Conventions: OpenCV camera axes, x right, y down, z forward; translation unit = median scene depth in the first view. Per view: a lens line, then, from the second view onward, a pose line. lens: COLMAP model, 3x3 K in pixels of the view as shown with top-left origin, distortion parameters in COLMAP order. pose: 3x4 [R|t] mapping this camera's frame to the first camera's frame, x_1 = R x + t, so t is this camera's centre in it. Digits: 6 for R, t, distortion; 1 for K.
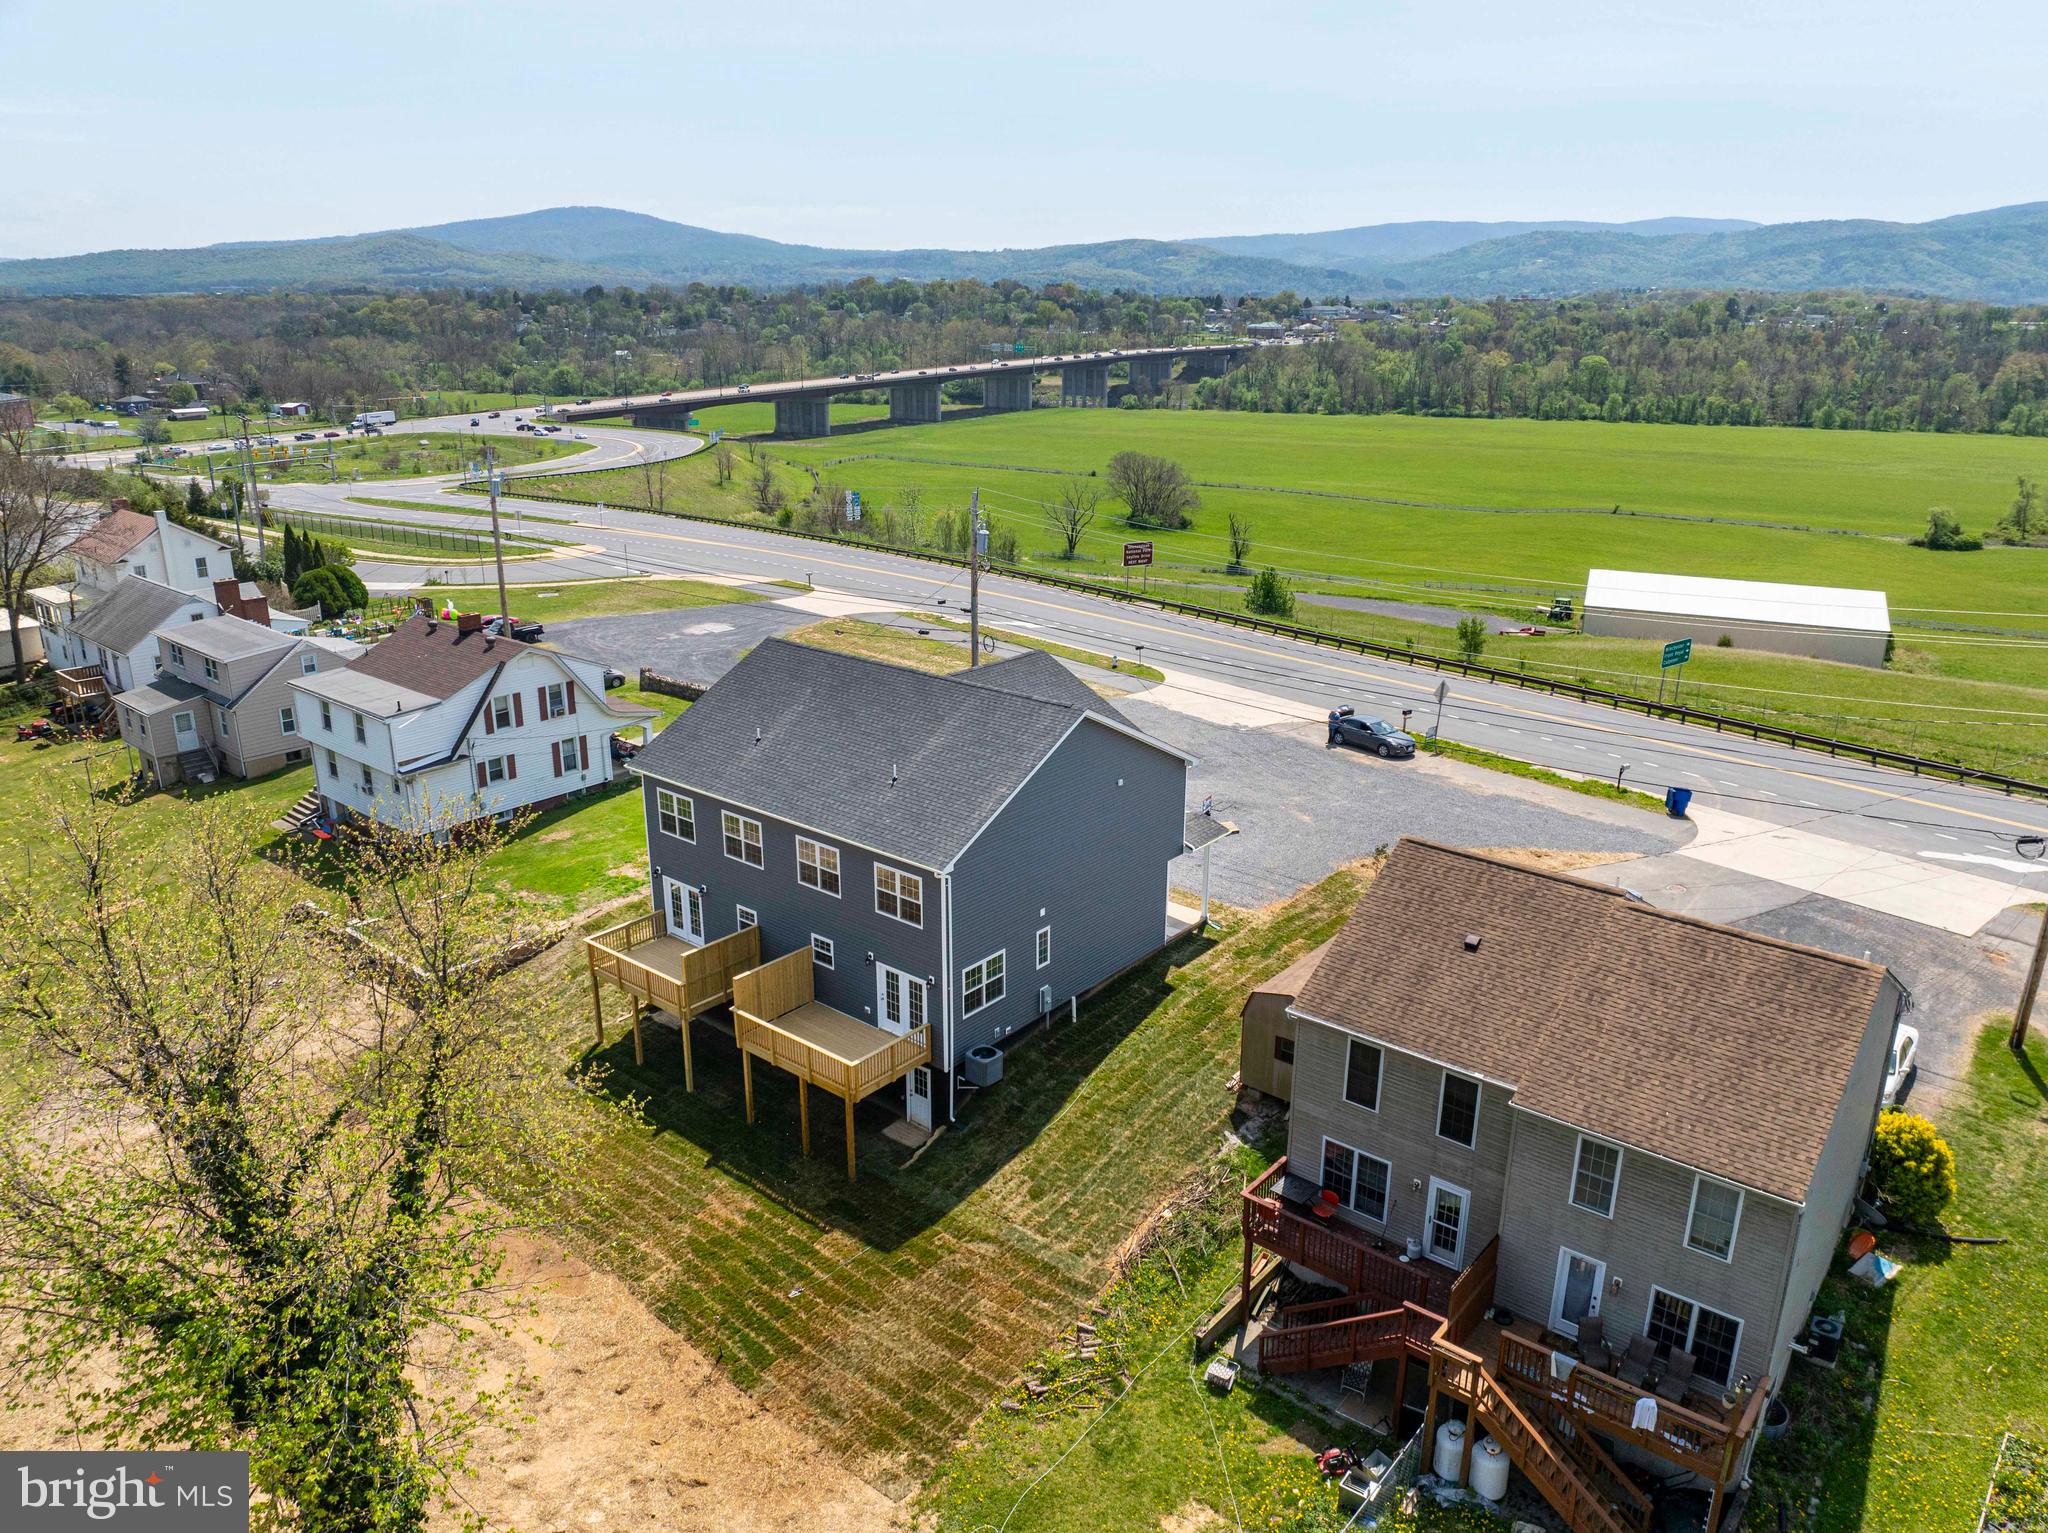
lens RADIAL K [[1440.2, 0, 1033.3], [0, 1440.2, 752.8], [0, 0, 1]] dist [-0.044082, 0.011837]
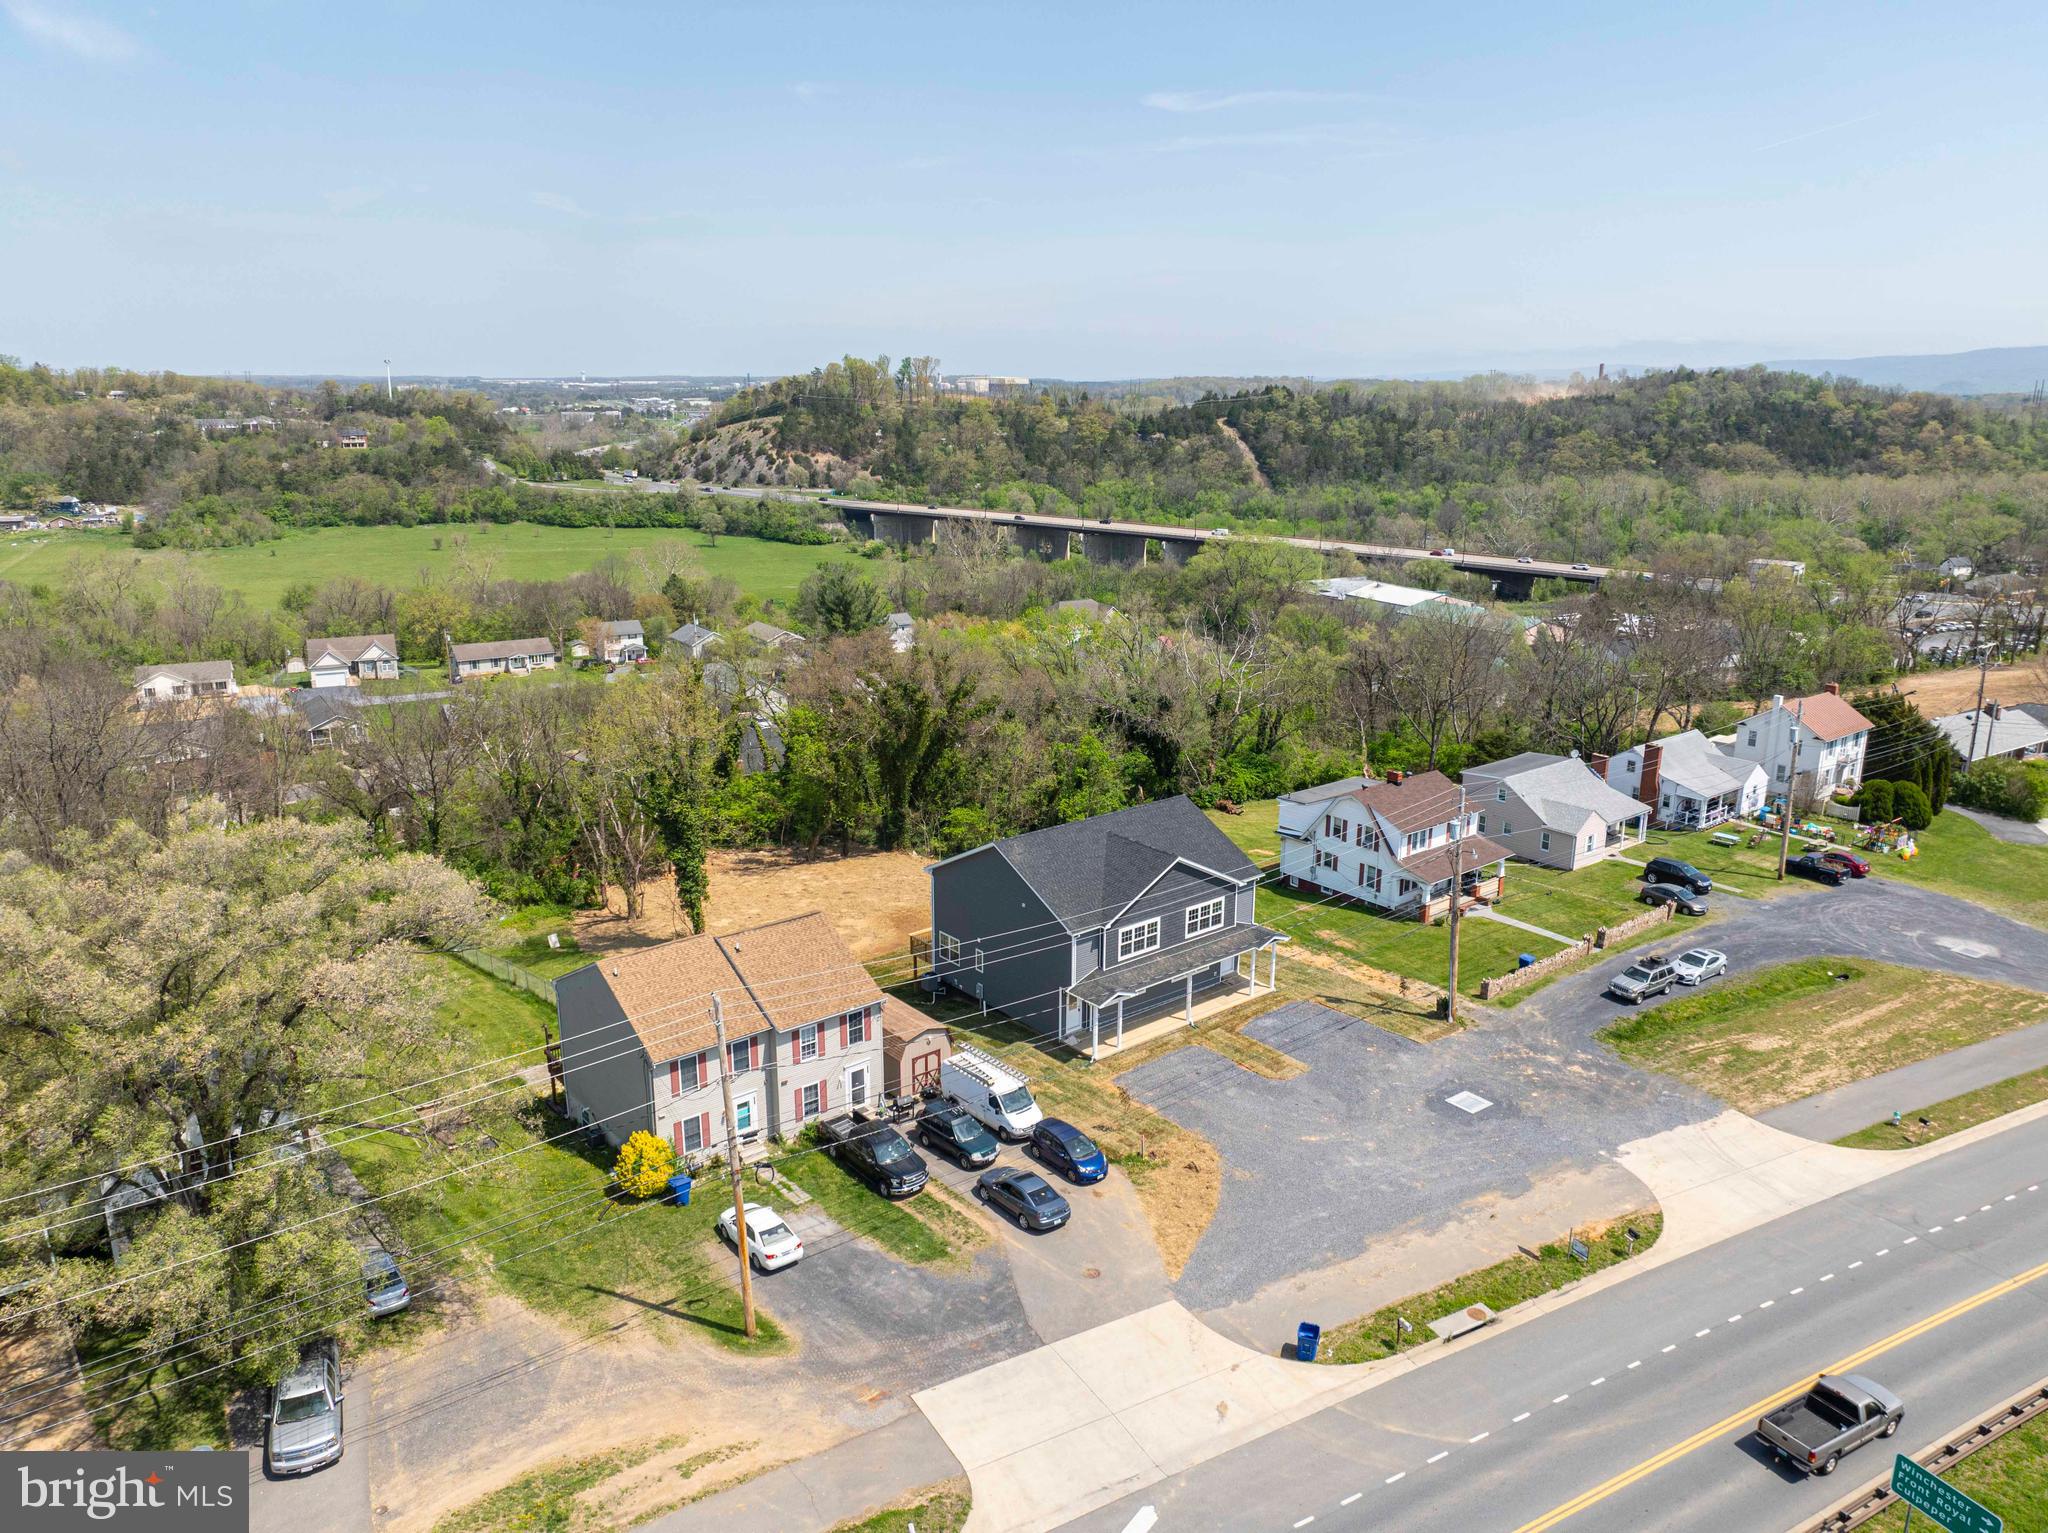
lens RADIAL K [[1440.2, 0, 1037.9], [0, 1440.2, 753.9], [0, 0, 1]] dist [-0.044082, 0.011837]
pose [[-0.181731, 0.241786, -0.953160, 1.097910], [-0.307939, 0.906554, 0.288676, -0.427950], [0.933888, 0.345977, -0.090294, 0.763779]]
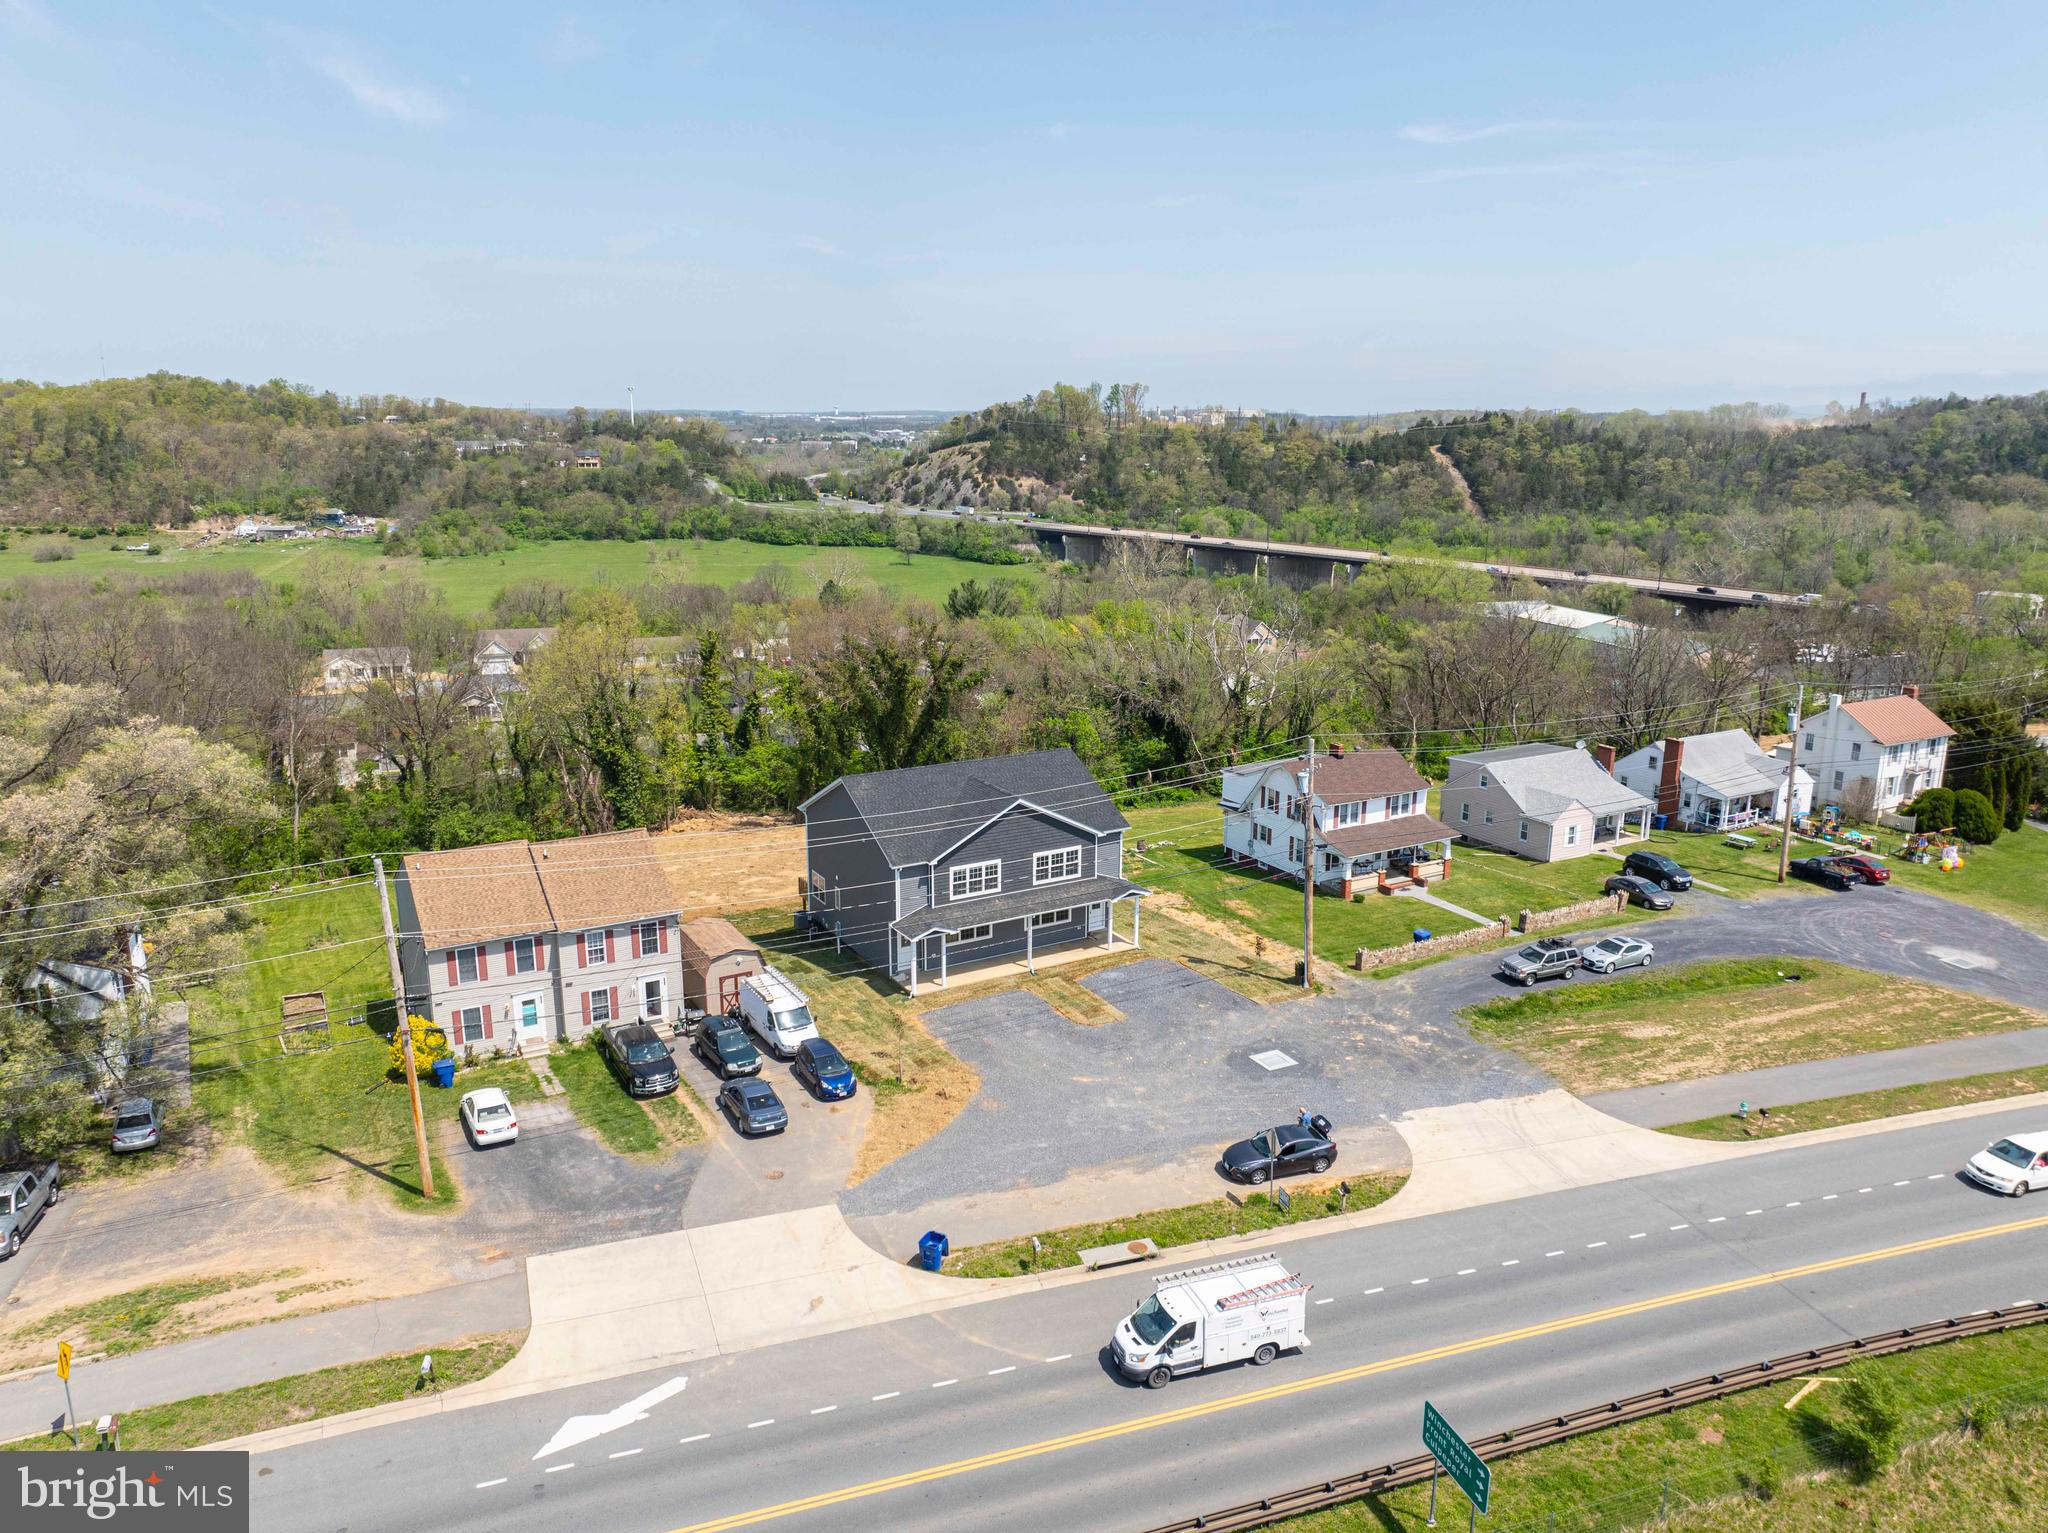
lens RADIAL K [[1440.2, 0, 1037.5], [0, 1440.2, 756.9], [0, 0, 1]] dist [-0.044082, 0.011837]
pose [[-0.340875, 0.211811, -0.915937, 1.029146], [-0.294154, 0.901337, 0.317907, -0.450919], [0.892904, 0.377793, -0.244938, 1.070814]]
